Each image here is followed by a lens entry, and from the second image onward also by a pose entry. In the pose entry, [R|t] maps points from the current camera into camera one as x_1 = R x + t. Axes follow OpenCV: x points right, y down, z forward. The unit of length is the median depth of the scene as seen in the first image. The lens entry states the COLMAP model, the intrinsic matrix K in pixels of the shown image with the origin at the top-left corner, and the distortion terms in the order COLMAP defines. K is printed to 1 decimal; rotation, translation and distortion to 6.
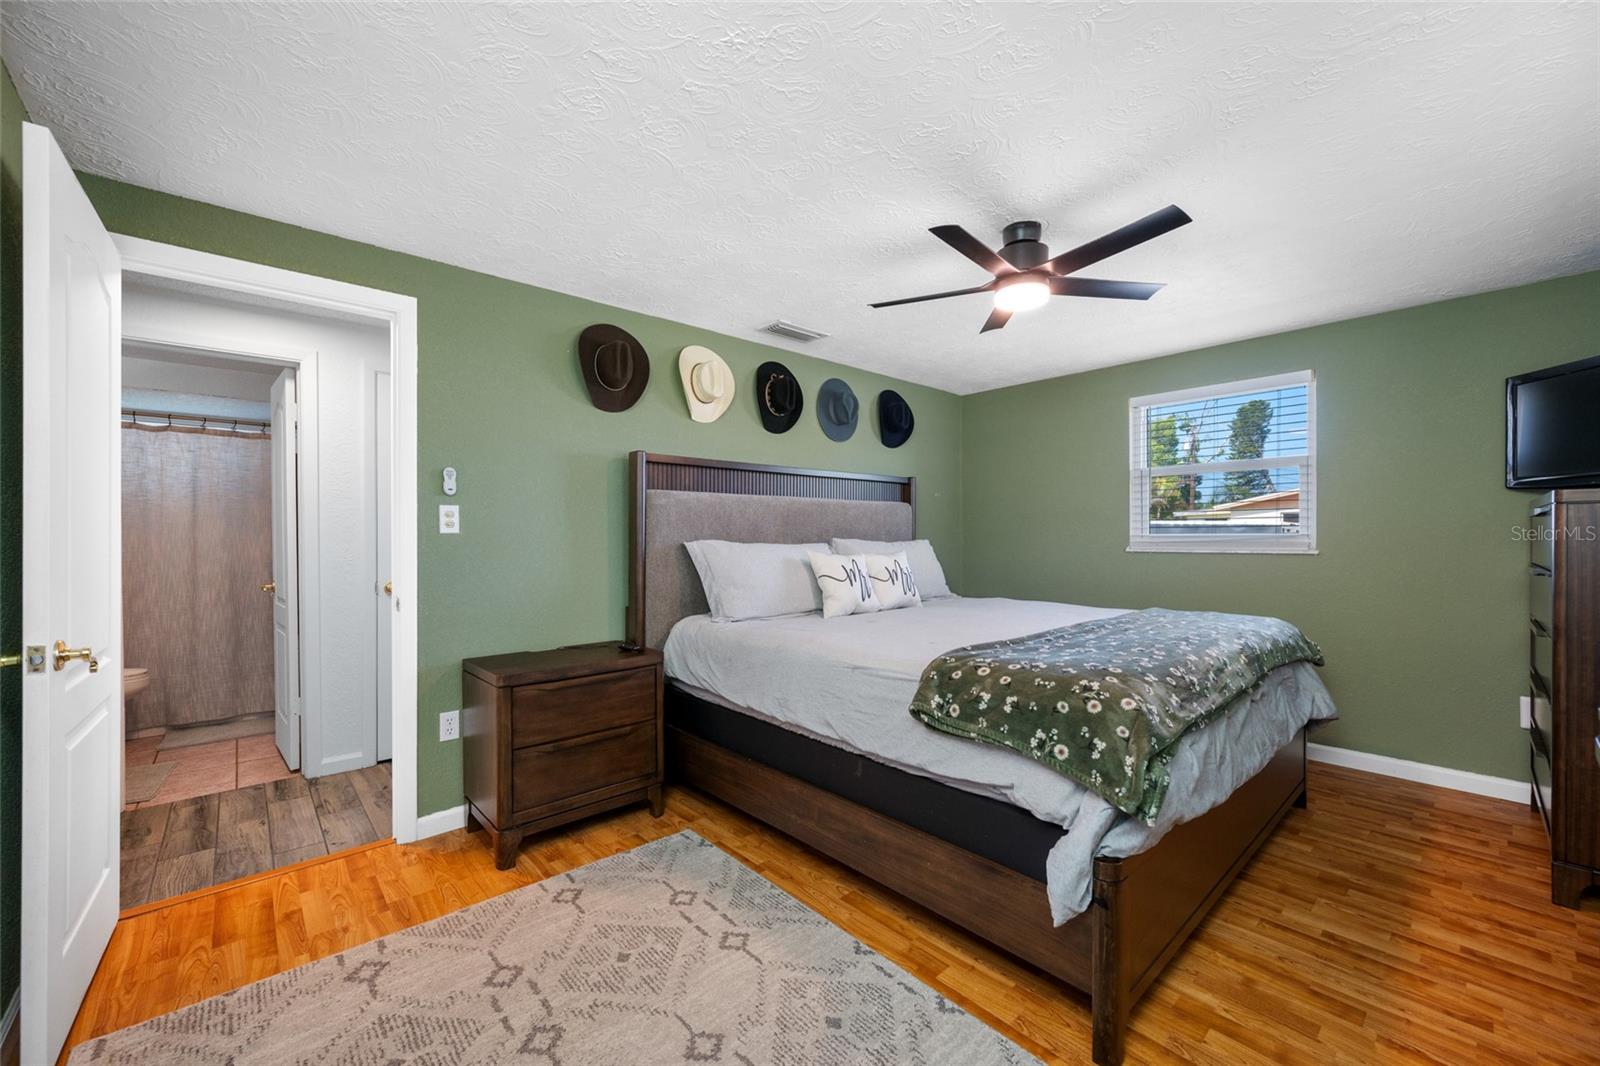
lens RADIAL K [[639.3, 0, 798.6], [0, 639.3, 530.4], [0, 0, 1]] dist [-0.000555, 0.000026]
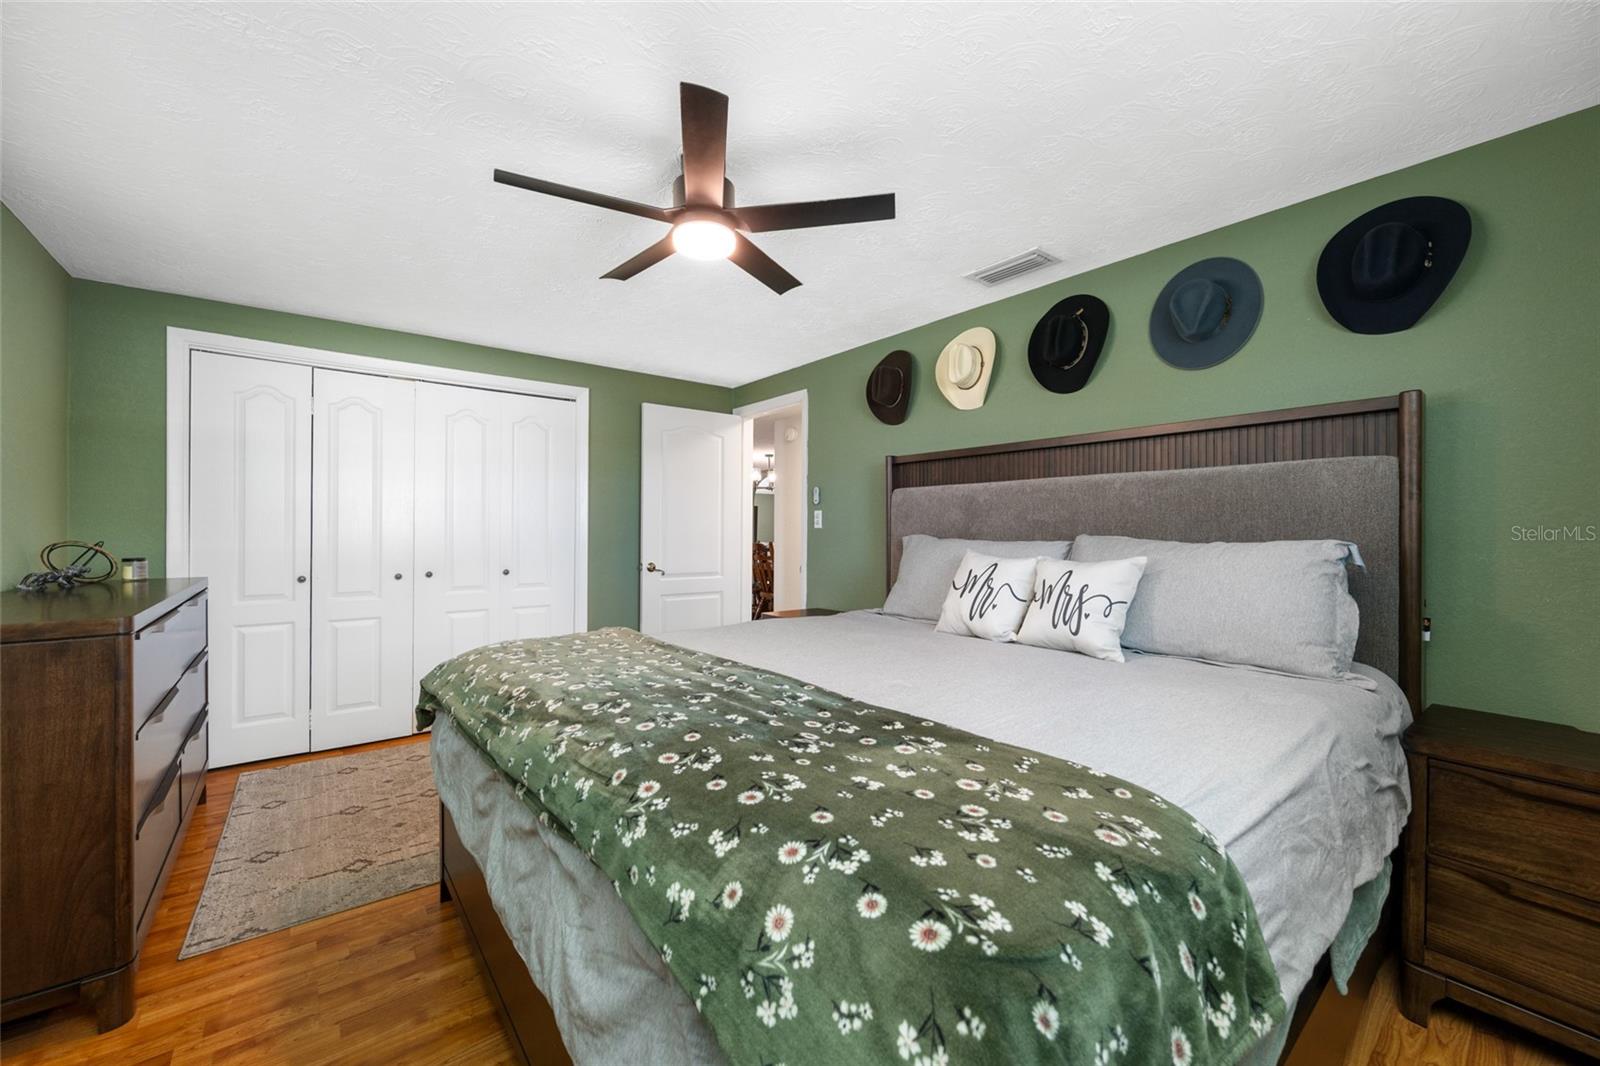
lens RADIAL K [[639.3, 0, 798.6], [0, 639.3, 530.4], [0, 0, 1]] dist [-0.000555, 0.000026]
pose [[-0.071816, -0.000397, -0.997418, 1.105711], [0.003938, 0.999992, -0.000682, 0.011367], [0.997410, -0.003977, -0.071814, 1.122405]]
